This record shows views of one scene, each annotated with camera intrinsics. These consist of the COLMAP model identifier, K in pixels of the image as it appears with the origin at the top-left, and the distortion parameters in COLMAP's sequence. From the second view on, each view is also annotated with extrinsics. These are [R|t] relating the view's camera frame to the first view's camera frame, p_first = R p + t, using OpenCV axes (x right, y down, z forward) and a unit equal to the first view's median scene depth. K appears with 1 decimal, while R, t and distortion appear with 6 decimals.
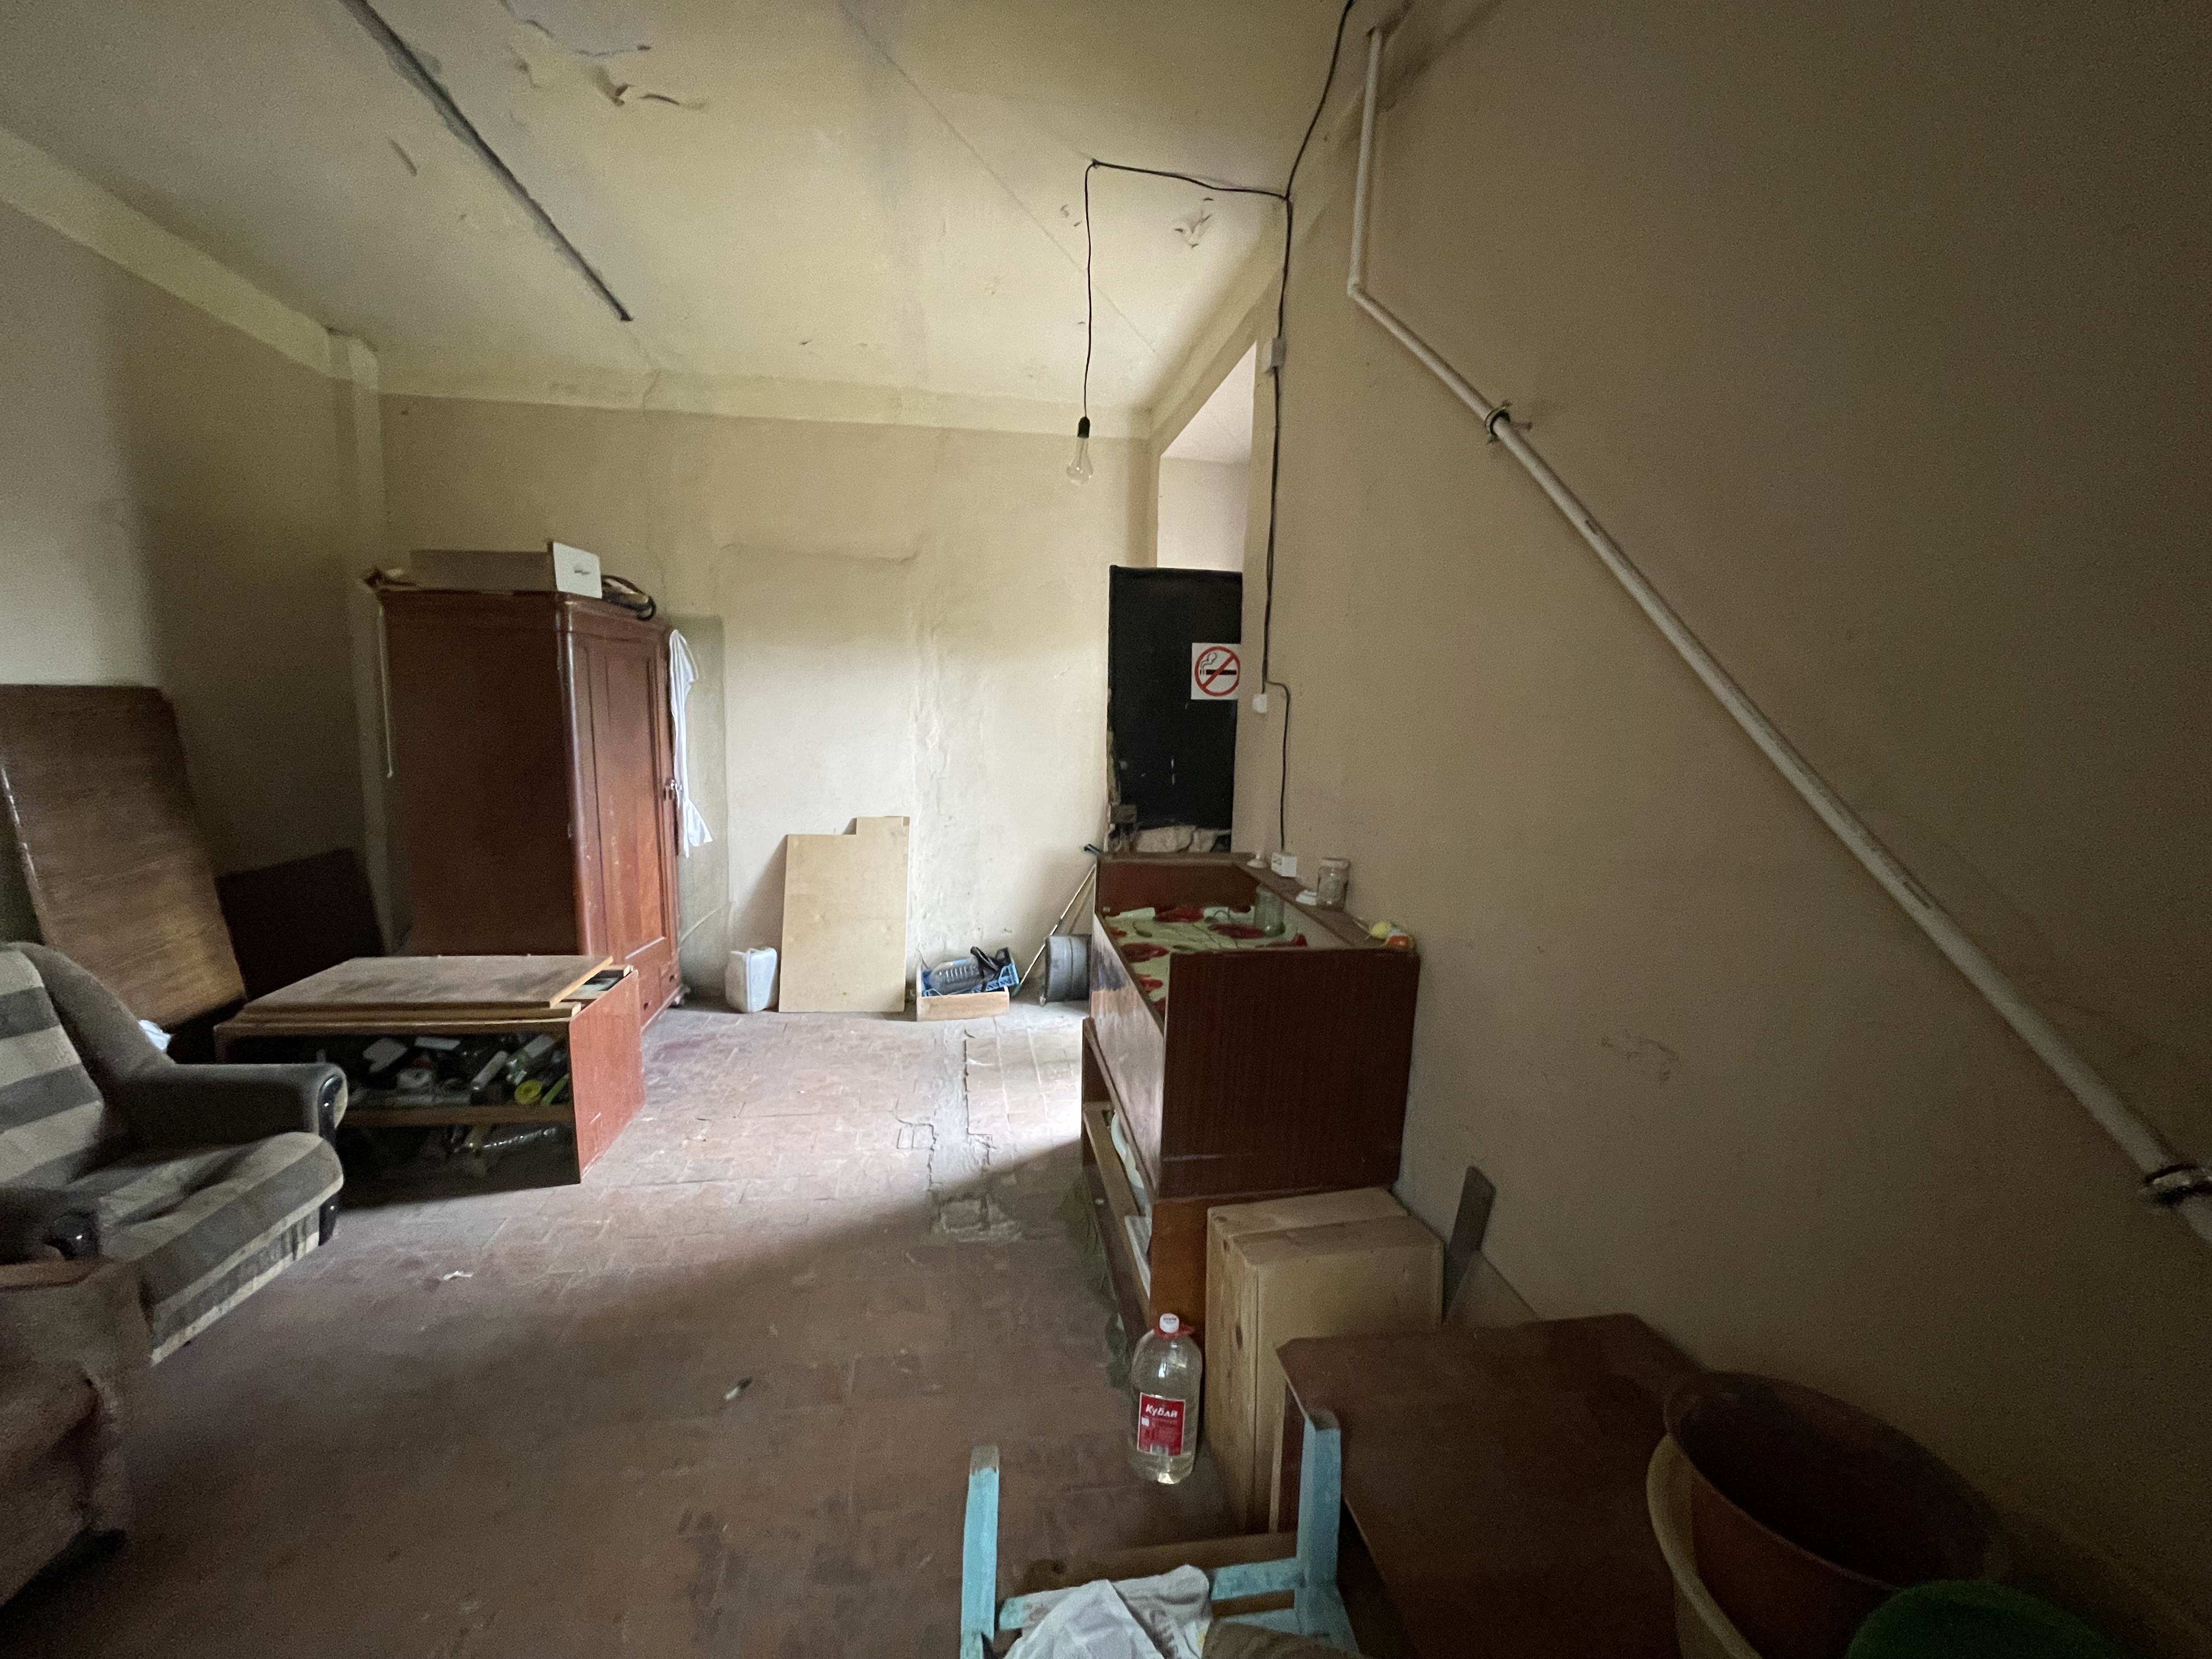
lens RADIAL K [[887.5, 0, 1102.4], [0, 887.5, 826.8], [0, 0, 1]] dist [-0.004941, 0.000491]
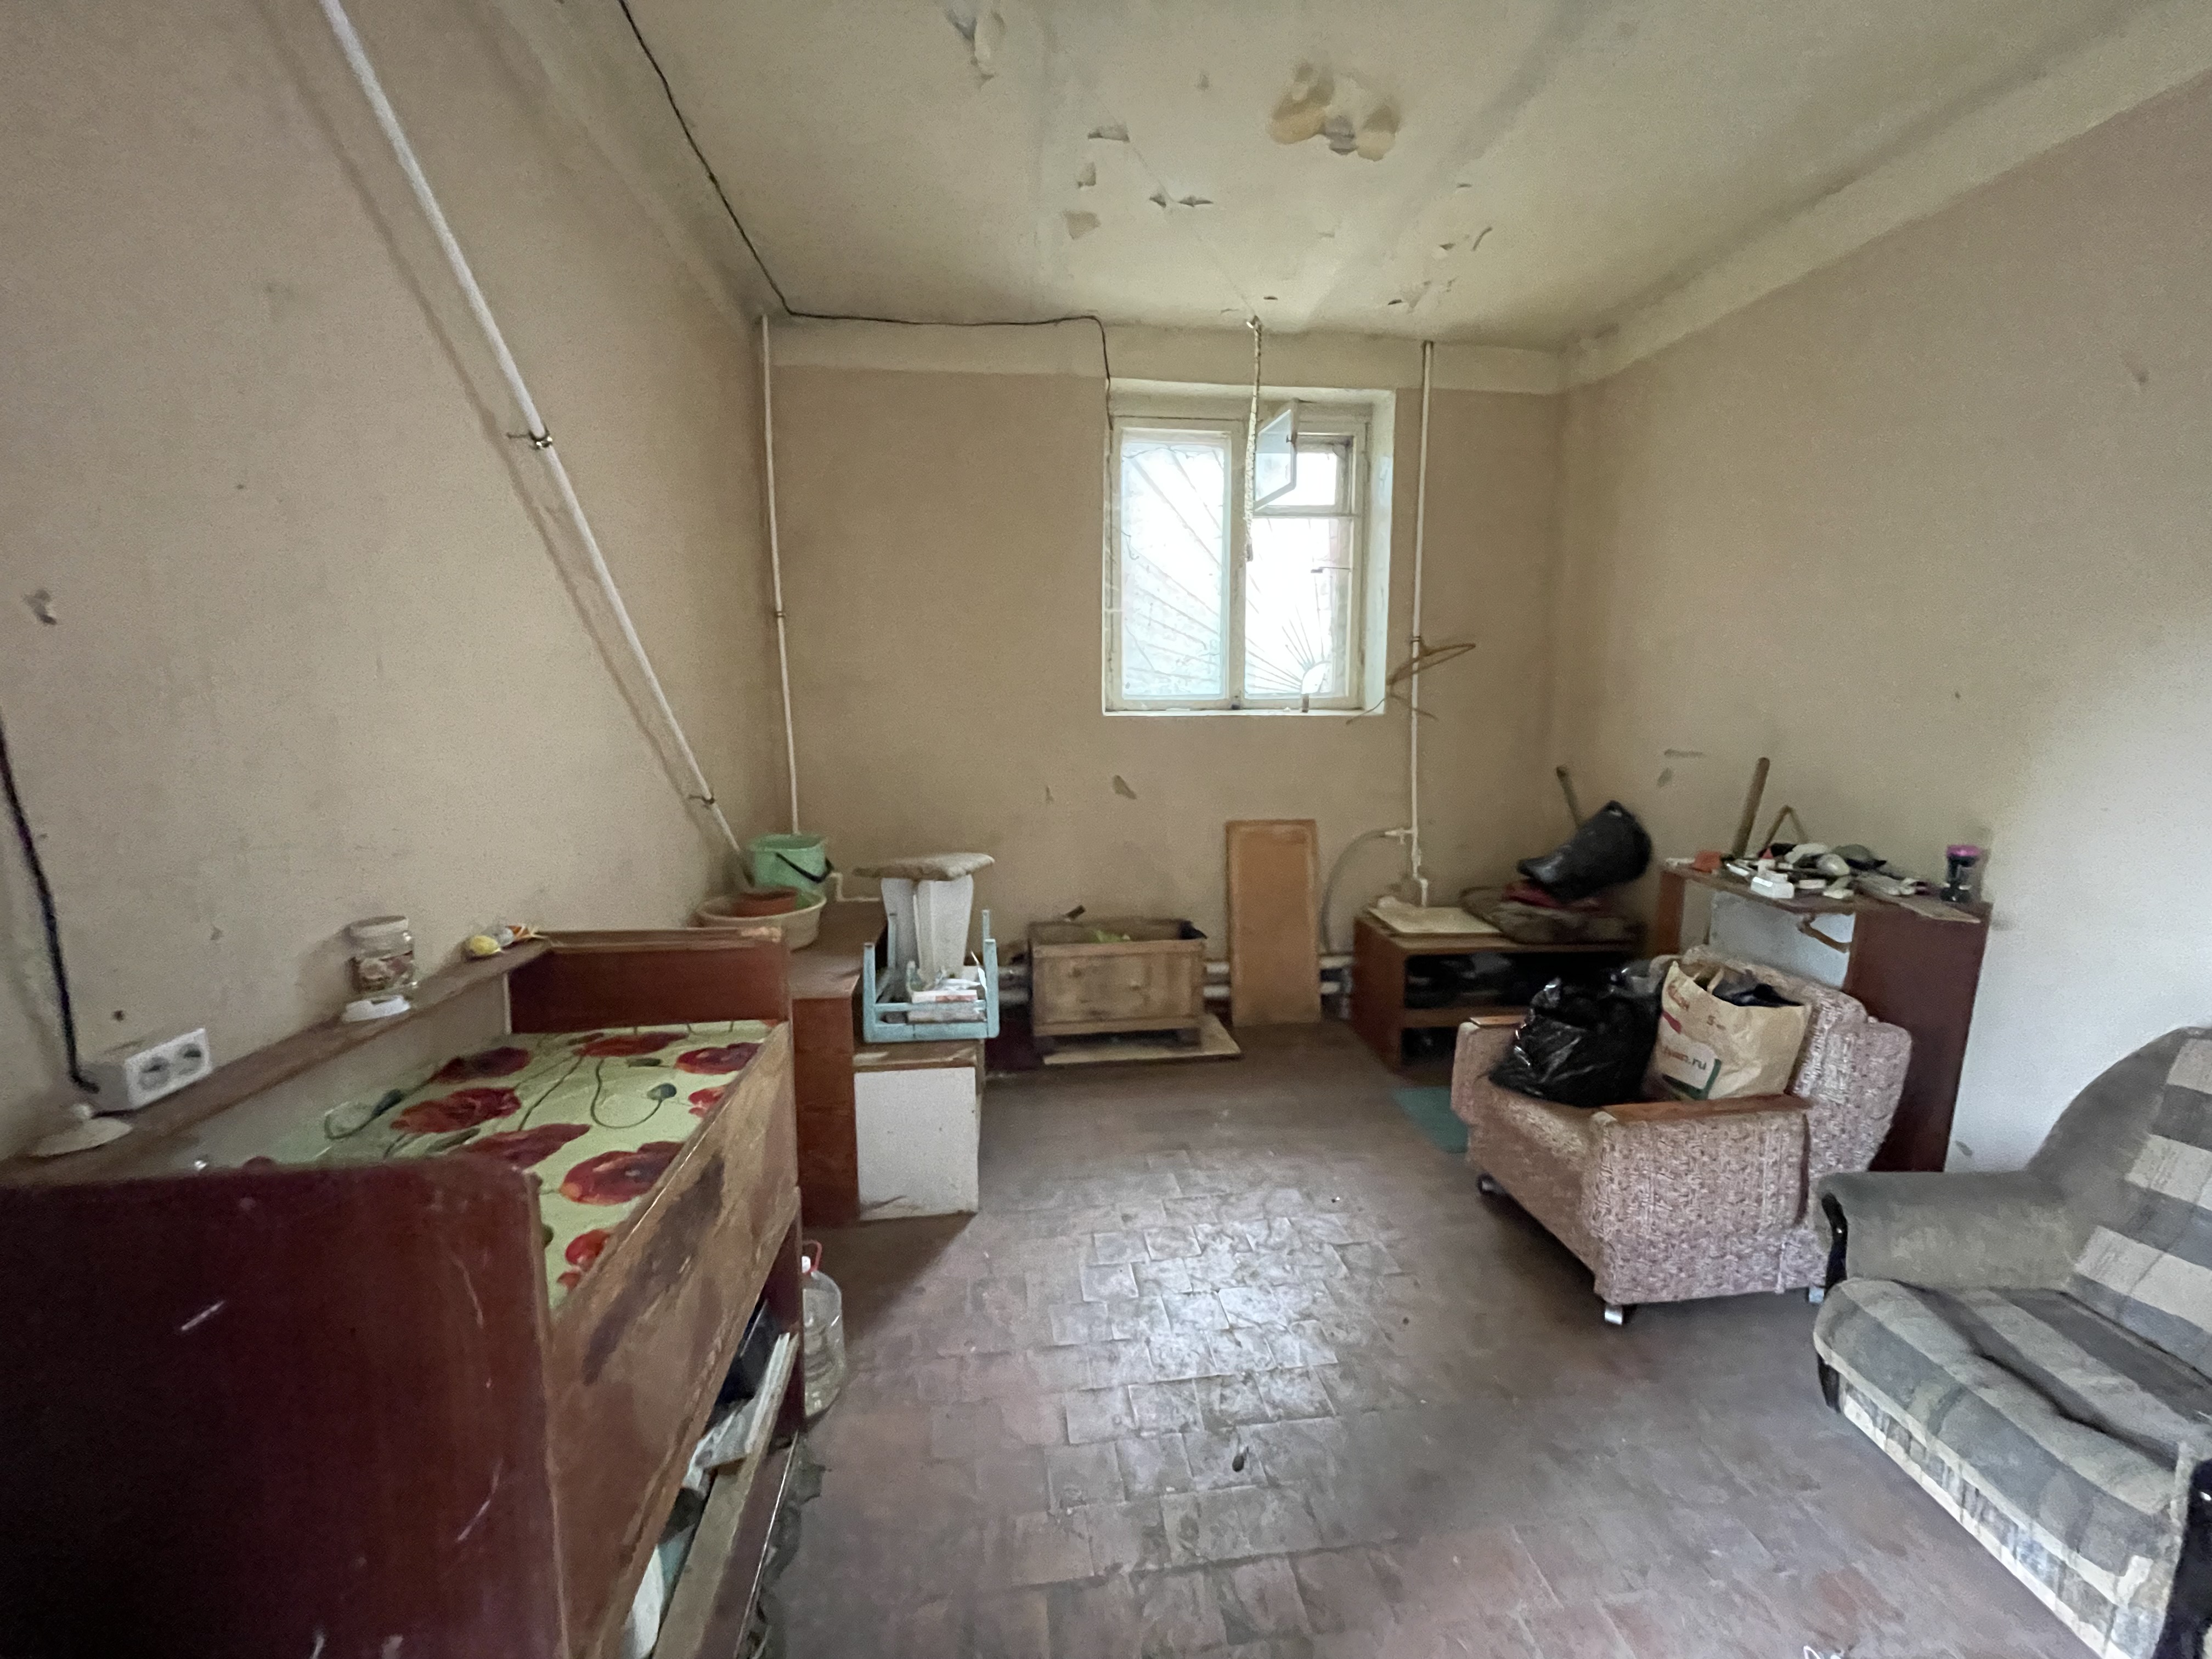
lens RADIAL K [[887.5, 0, 1102.4], [0, 887.5, 826.8], [0, 0, 1]] dist [-0.004941, 0.000491]
pose [[-0.998417, -0.034715, 0.044264, -0.192903], [-0.021434, 0.962277, 0.271227, -0.154286], [-0.052010, 0.269849, -0.961497, 1.150964]]
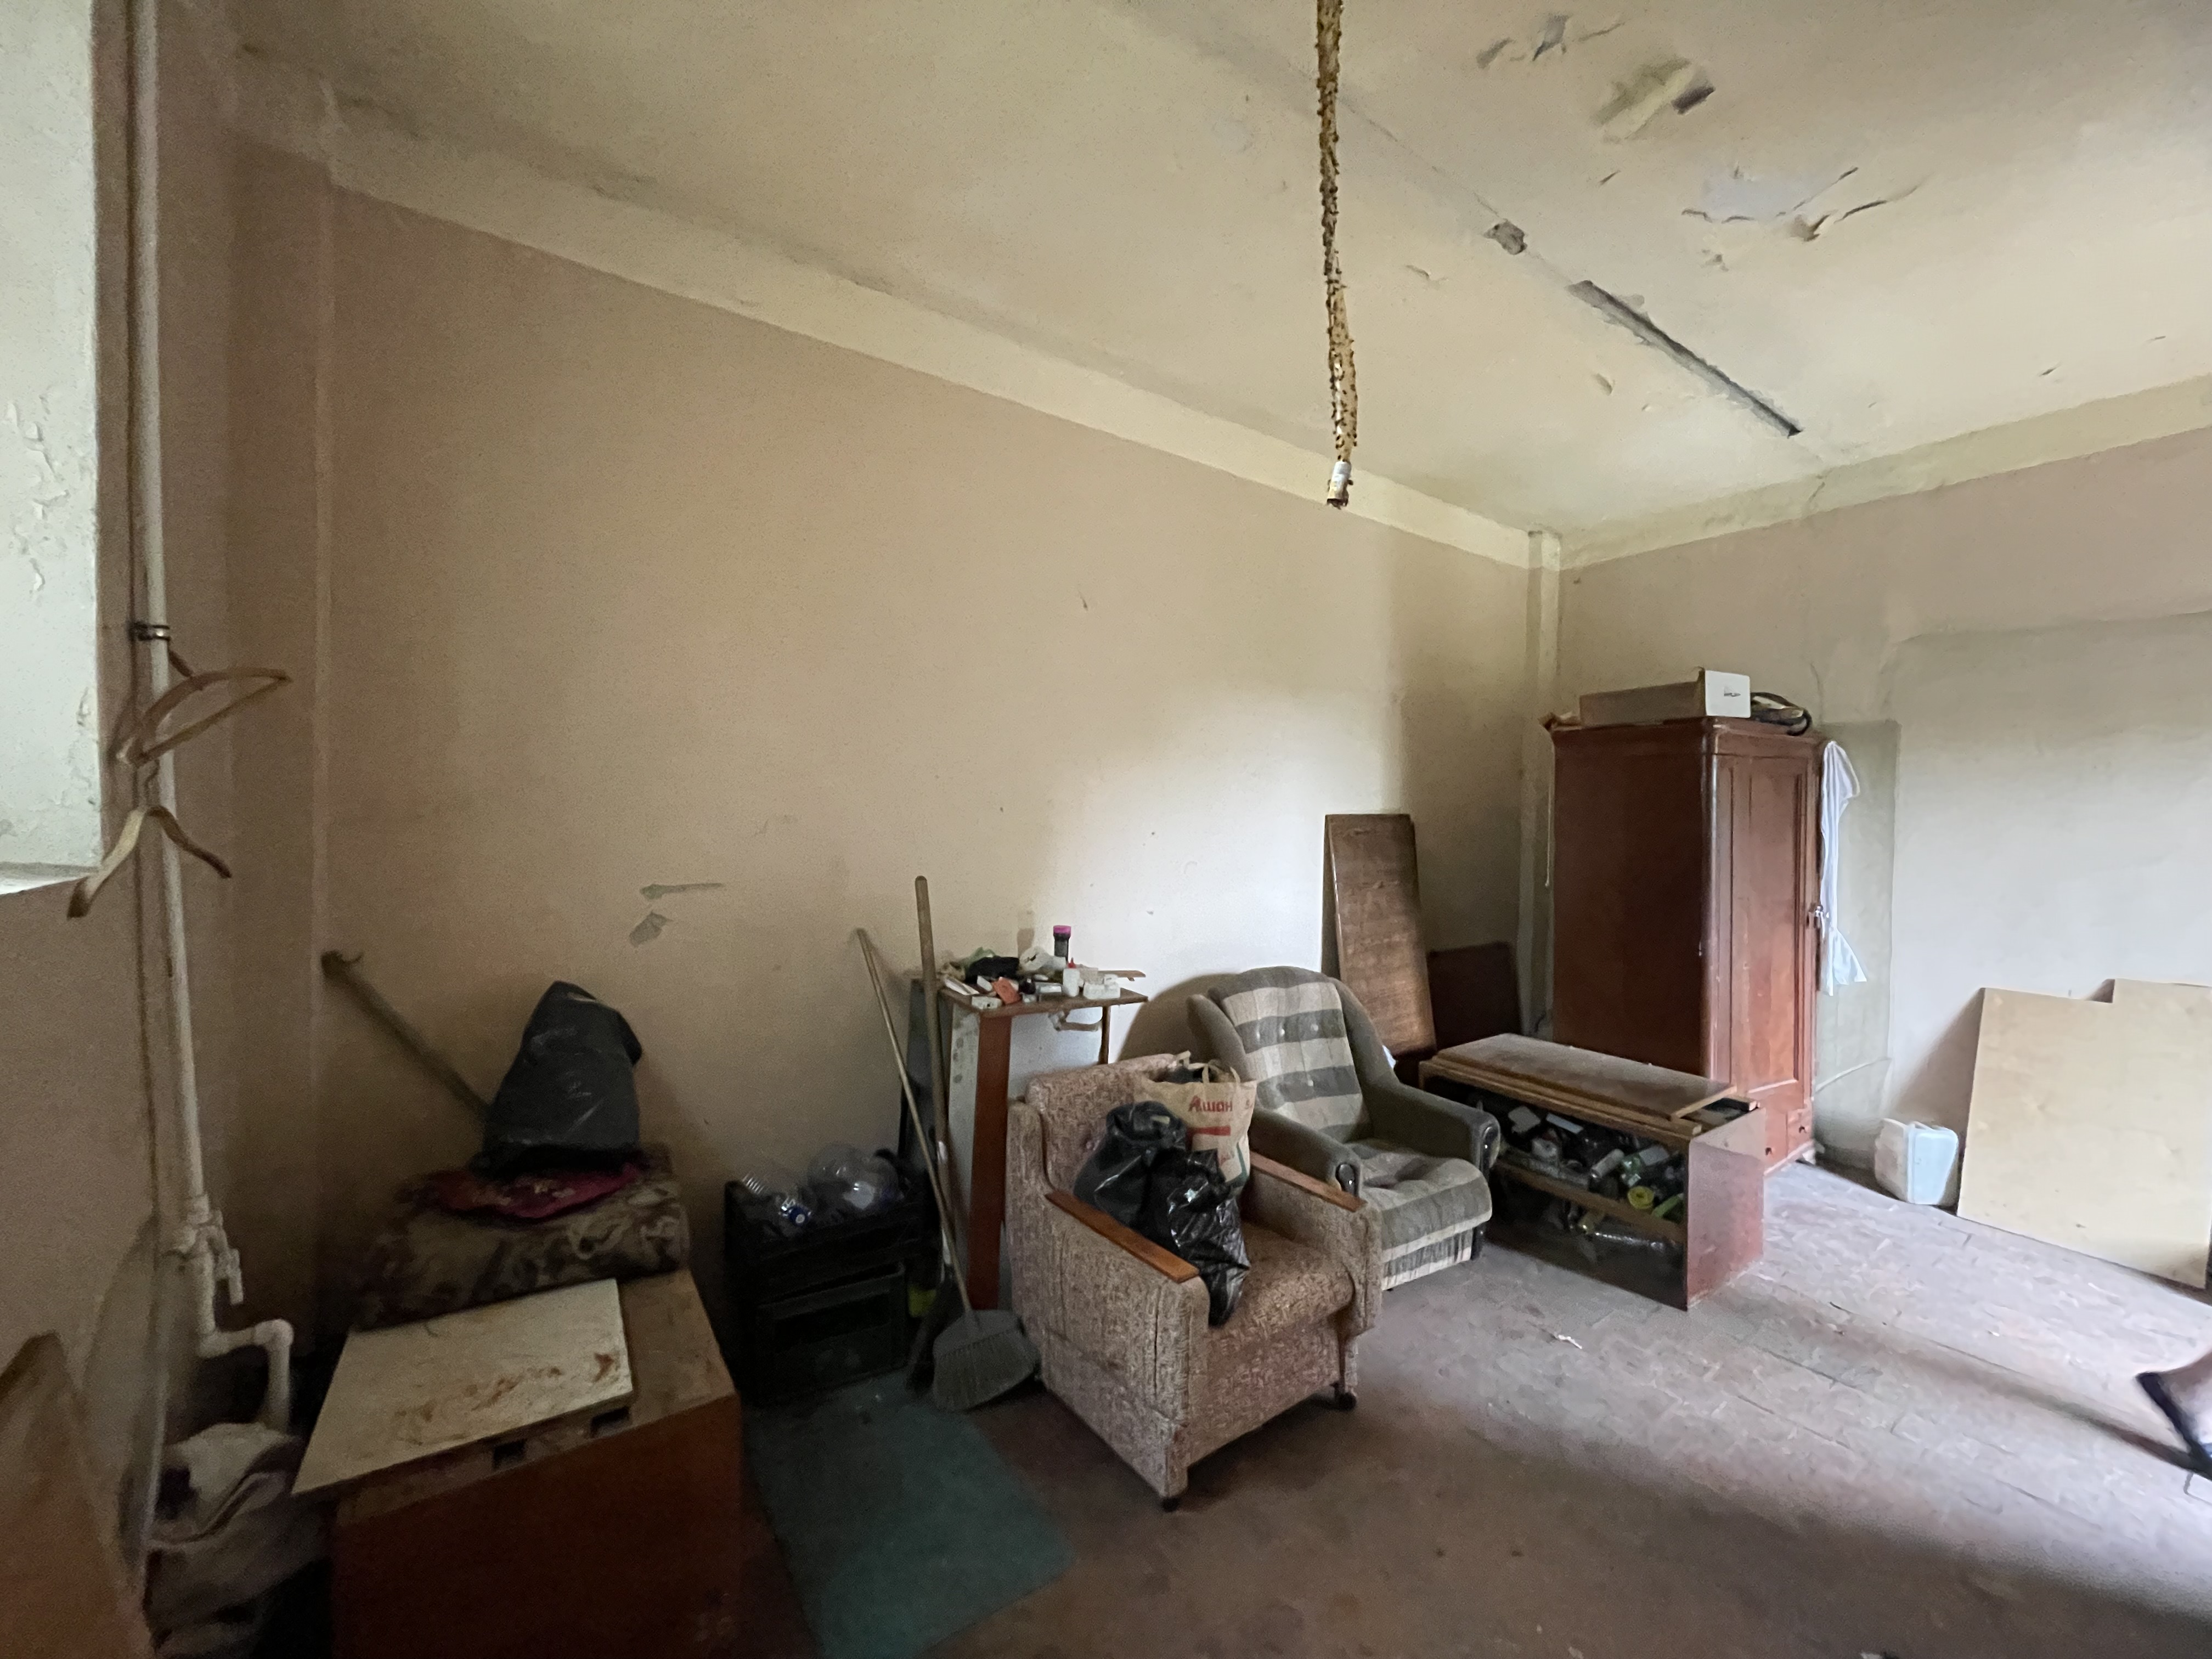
lens RADIAL K [[887.5, 0, 1102.4], [0, 887.5, 826.8], [0, 0, 1]] dist [-0.004941, 0.000491]
pose [[0.438047, -0.002582, -0.898949, 0.004926], [-0.113214, 0.991875, -0.058017, 0.001969], [0.891795, 0.127188, 0.434195, -0.063140]]
